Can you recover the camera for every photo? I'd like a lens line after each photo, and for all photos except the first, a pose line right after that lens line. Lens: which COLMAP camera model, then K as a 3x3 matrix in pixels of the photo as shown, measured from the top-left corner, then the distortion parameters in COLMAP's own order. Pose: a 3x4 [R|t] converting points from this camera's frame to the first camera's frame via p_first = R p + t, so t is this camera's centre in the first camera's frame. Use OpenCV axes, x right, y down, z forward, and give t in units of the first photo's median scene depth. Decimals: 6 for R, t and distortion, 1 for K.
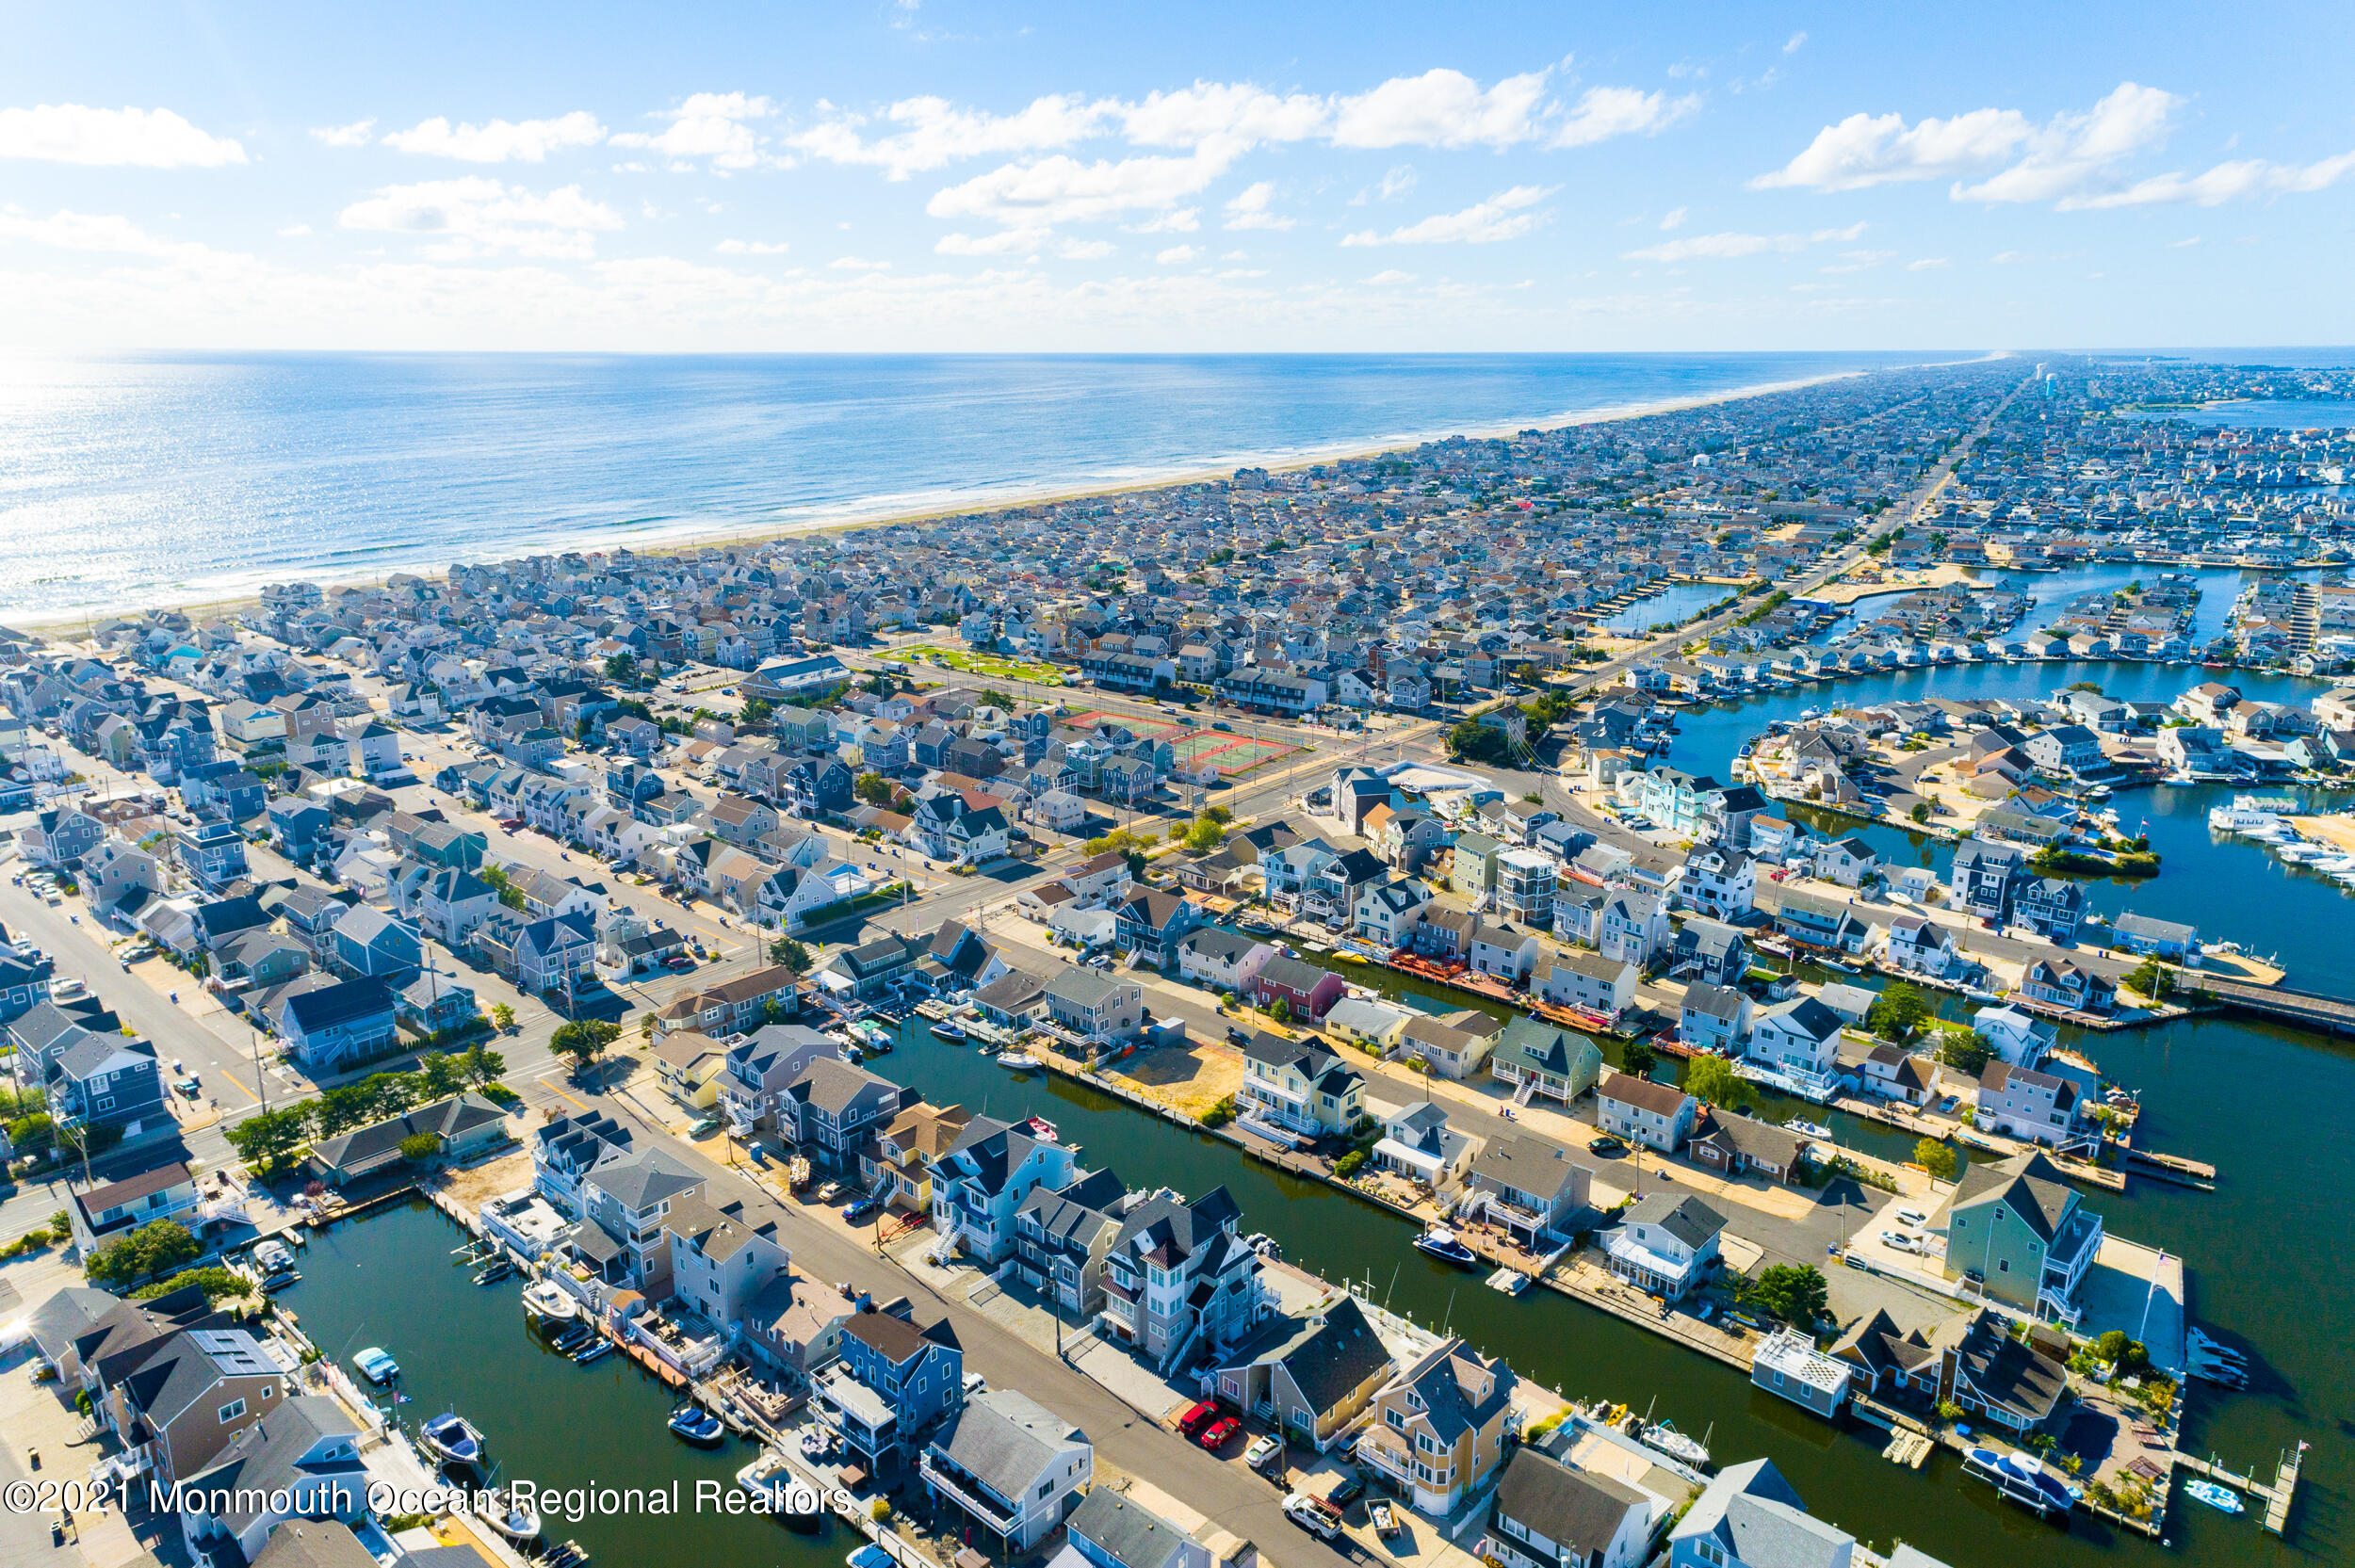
lens RADIAL K [[1596.4, 0, 1149.5], [0, 1596.4, 783.9], [0, 0, 1]] dist [0.054094, -0.054145]
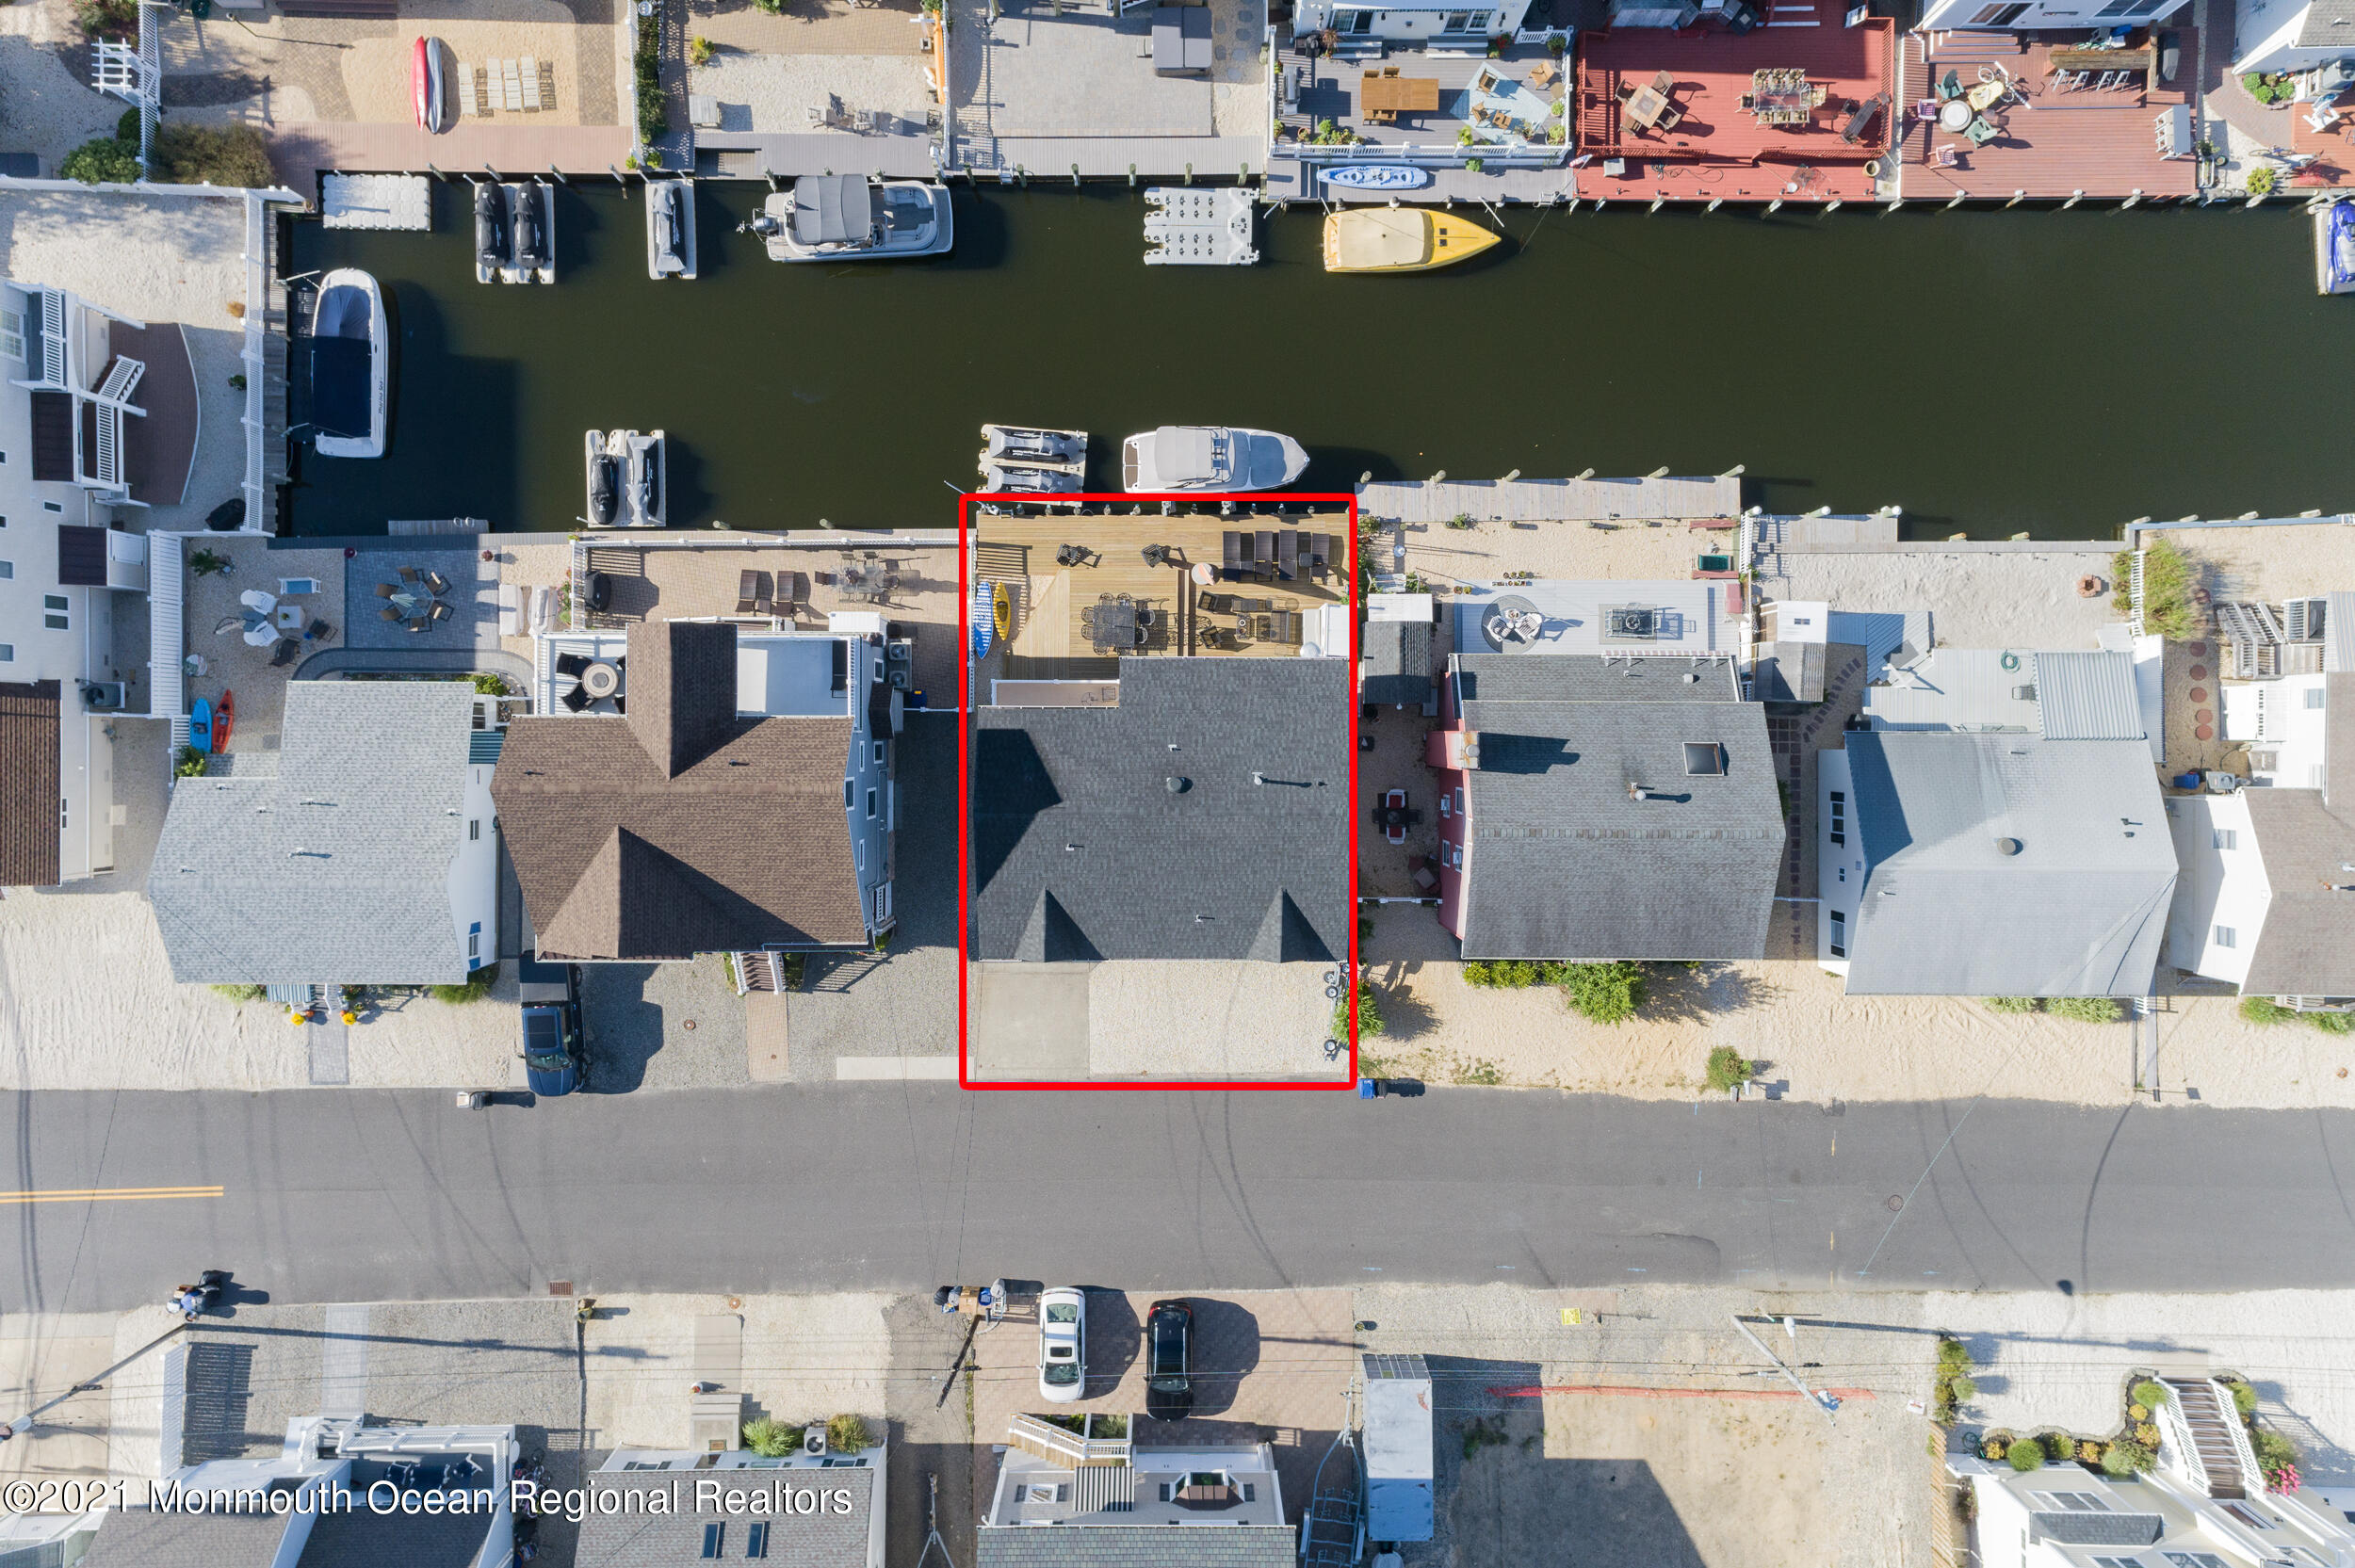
lens RADIAL K [[1564.8, 0, 1177.5], [0, 1564.8, 784.0], [0, 0, 1]] dist [0.032016, 0.007289]
pose [[0.734022, -0.679123, 0.002002, 0.037745], [0.179723, 0.197092, 0.963771, -0.076322], [-0.654913, -0.707069, 0.266724, 0.708077]]
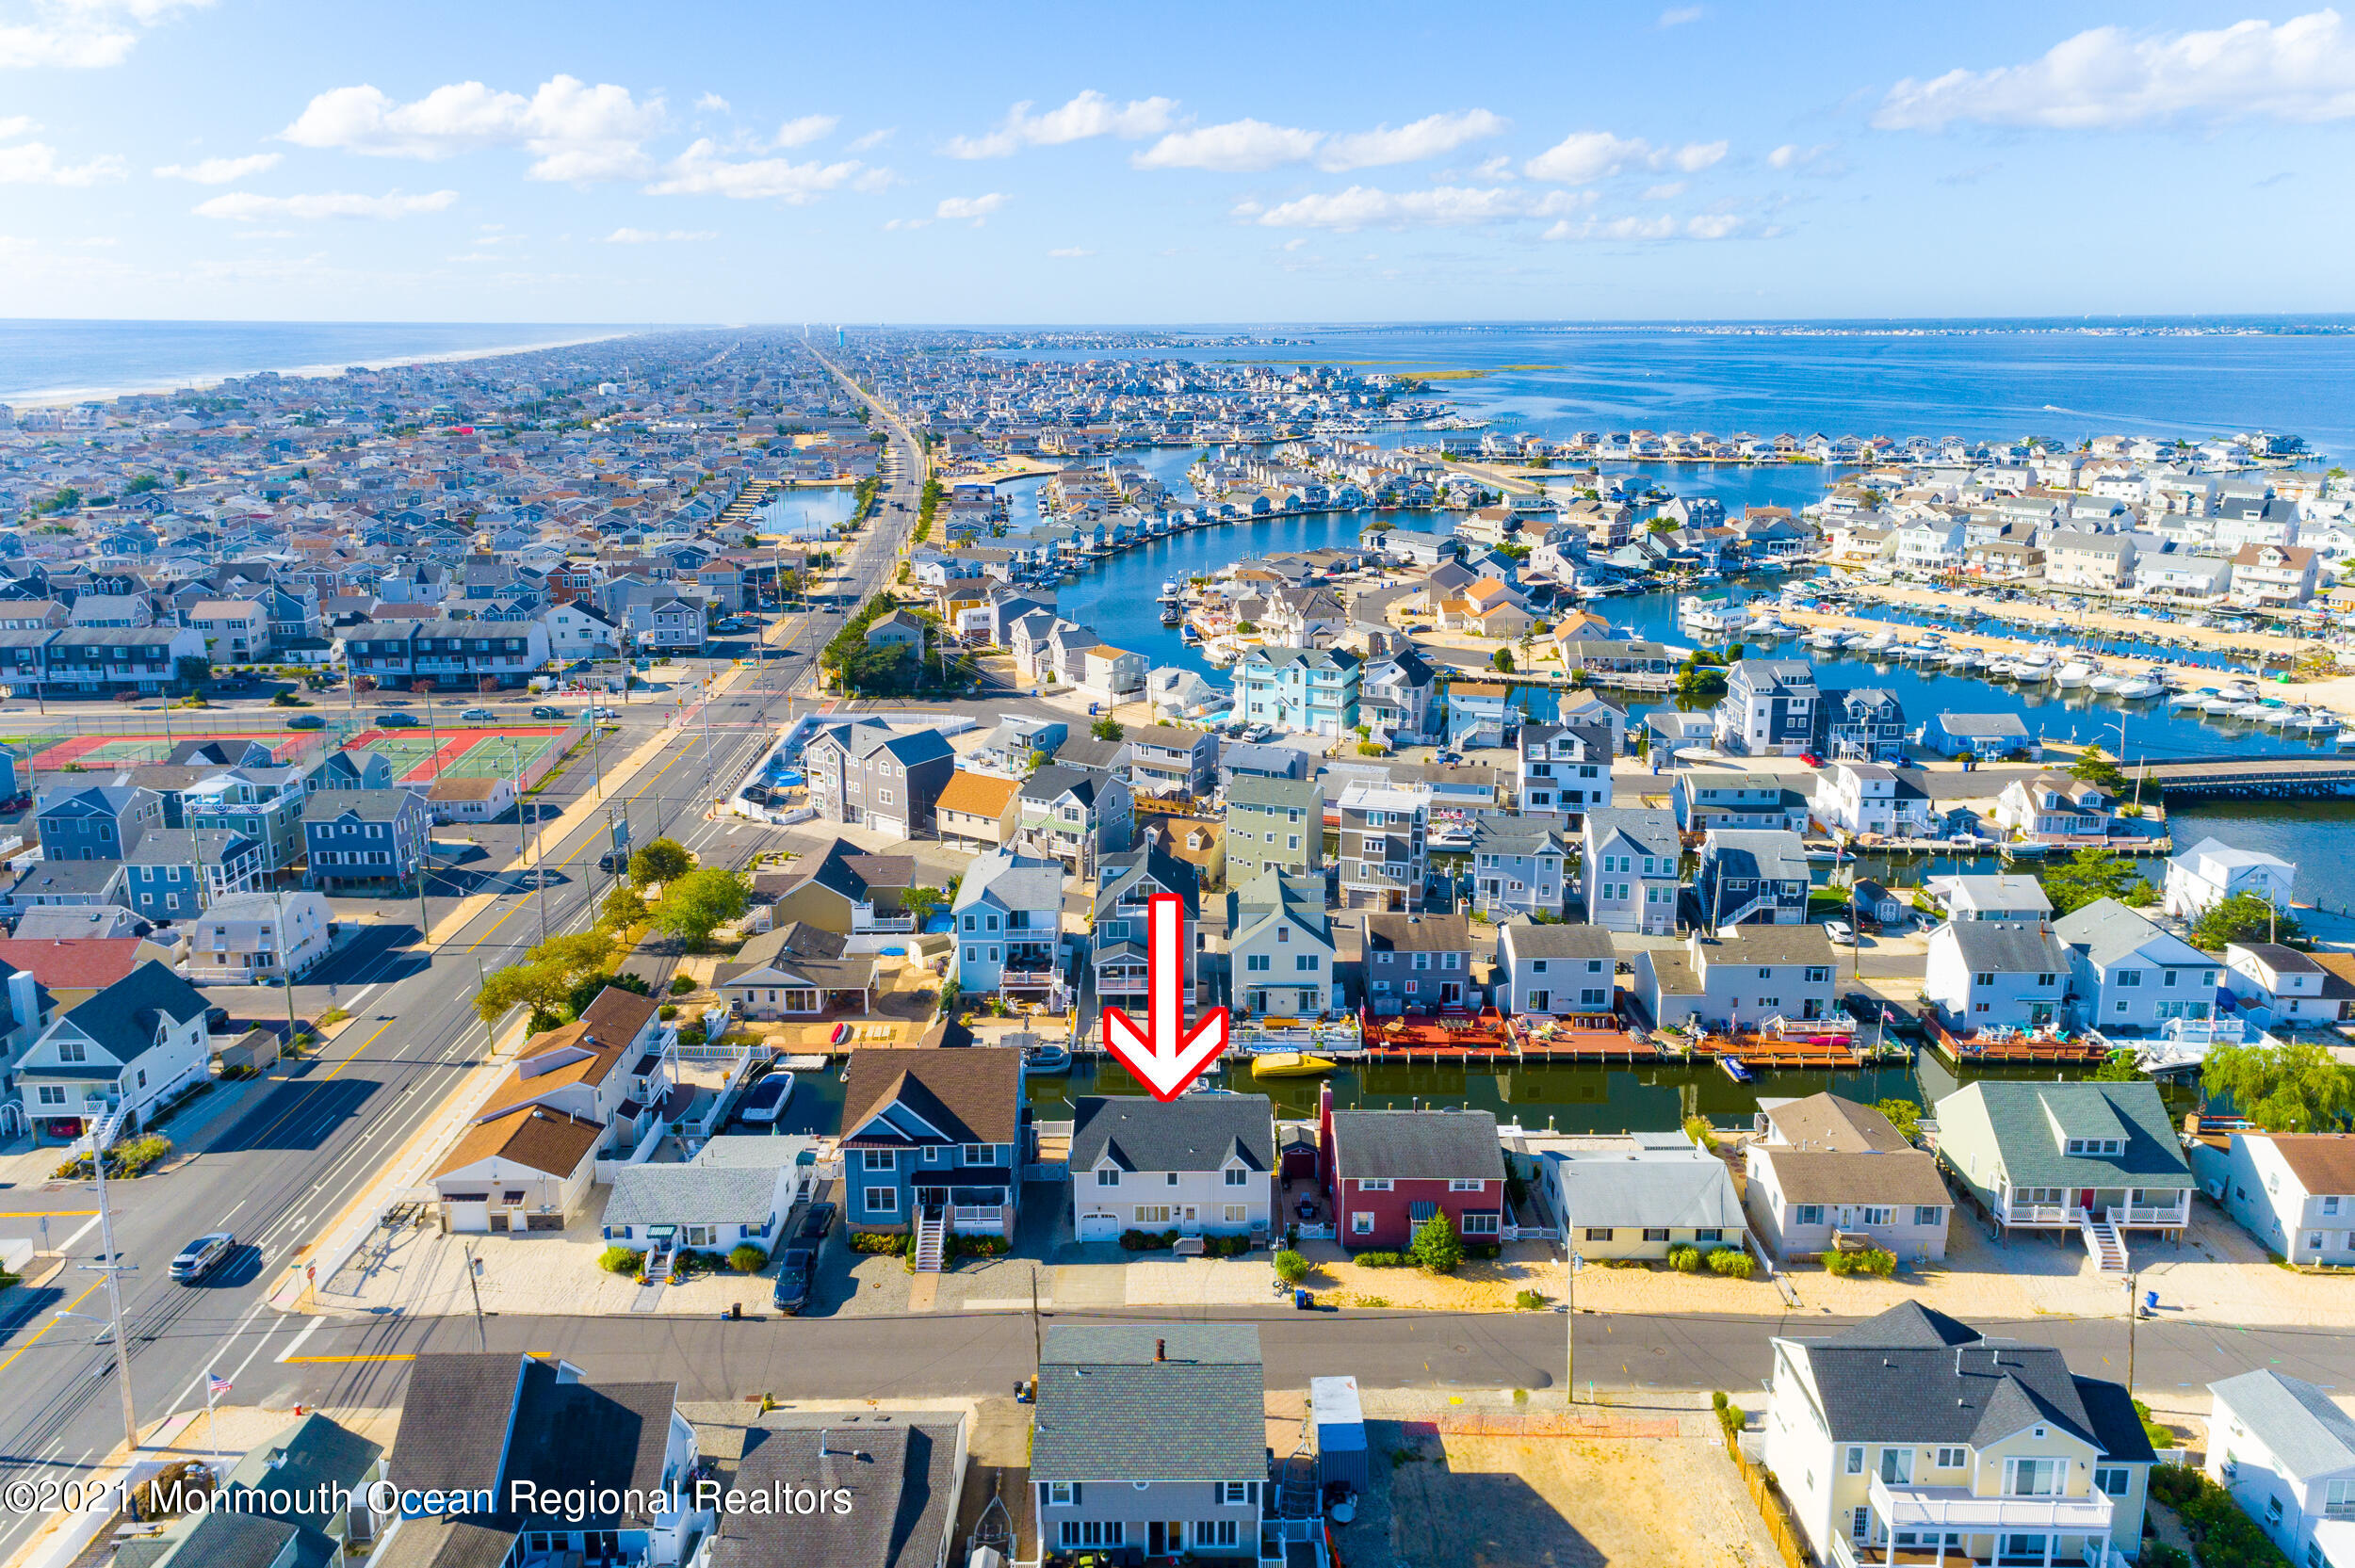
lens RADIAL K [[1614.7, 0, 1196.3], [0, 1614.7, 707.7], [0, 0, 1]] dist [0.023746, 0.024625]
pose [[0.729072, -0.157021, 0.666182, -0.154910], [0.179358, 0.983145, 0.035440, -0.013781], [-0.660519, 0.093646, 0.744947, 0.508326]]
